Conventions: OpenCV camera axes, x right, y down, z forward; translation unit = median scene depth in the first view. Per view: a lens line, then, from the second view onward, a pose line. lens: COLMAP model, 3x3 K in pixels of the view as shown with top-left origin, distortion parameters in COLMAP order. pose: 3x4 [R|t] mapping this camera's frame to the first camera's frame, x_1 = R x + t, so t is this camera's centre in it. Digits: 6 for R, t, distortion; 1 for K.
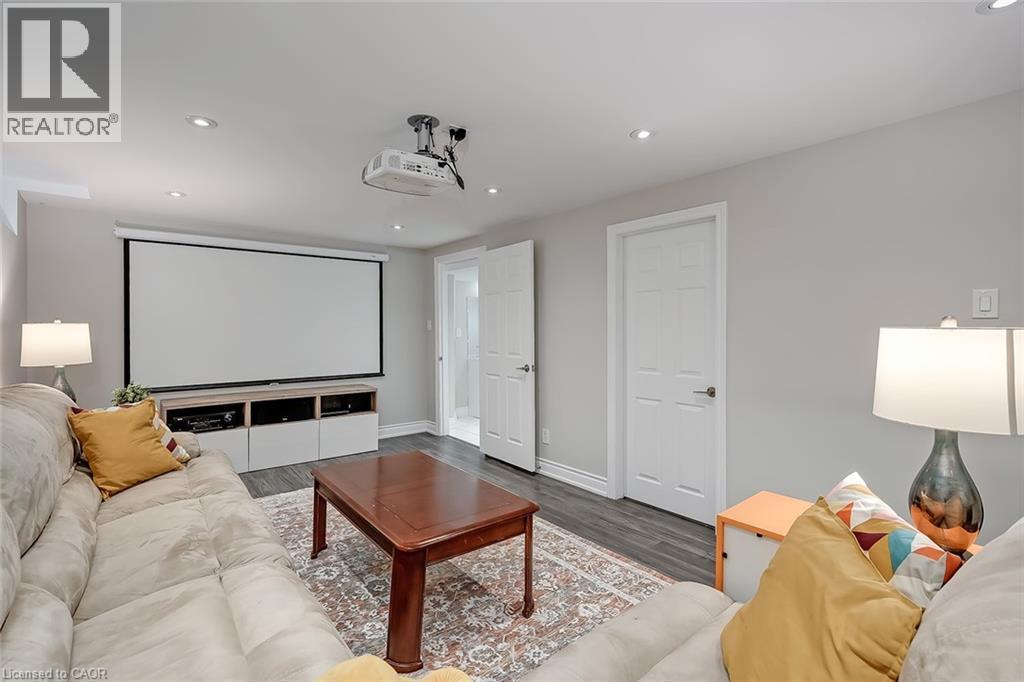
lens RADIAL K [[462.1, 0, 511.3], [0, 462.1, 329.2], [0, 0, 1]] dist [0.000076, 0.000067]
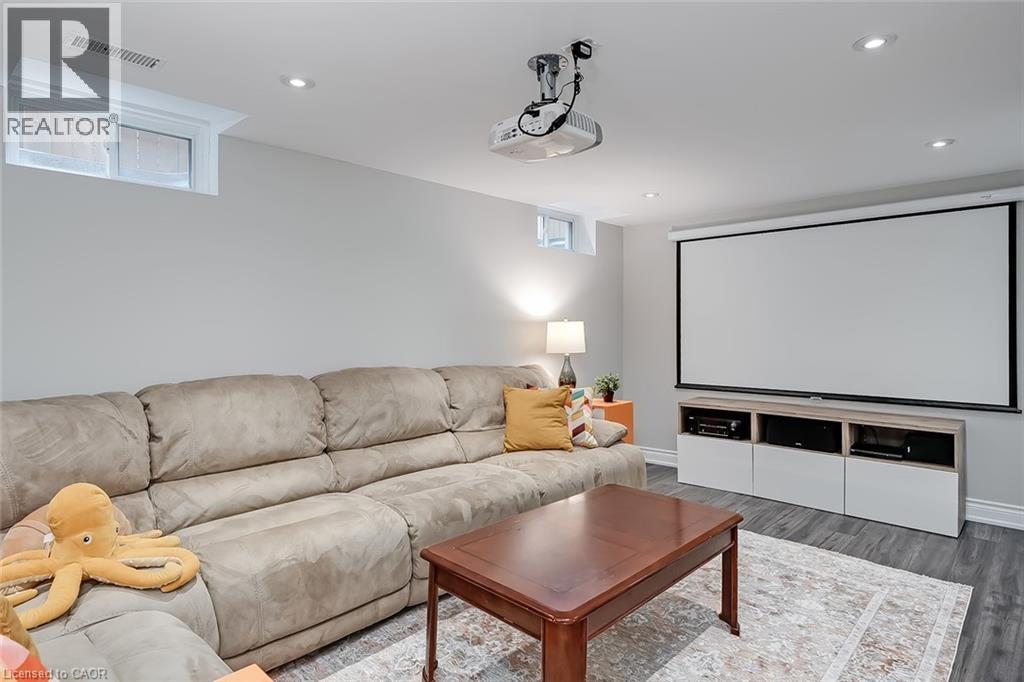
lens RADIAL K [[576.0, 0, 511.6], [0, 576.0, 326.5], [0, 0, 1]] dist [-0.001260, -0.000770]
pose [[0.123474, 0.000361, -0.992348, 0.417288], [-0.000674, 1.000000, 0.000280, 0.000716], [0.992348, 0.000634, 0.123474, 0.437517]]
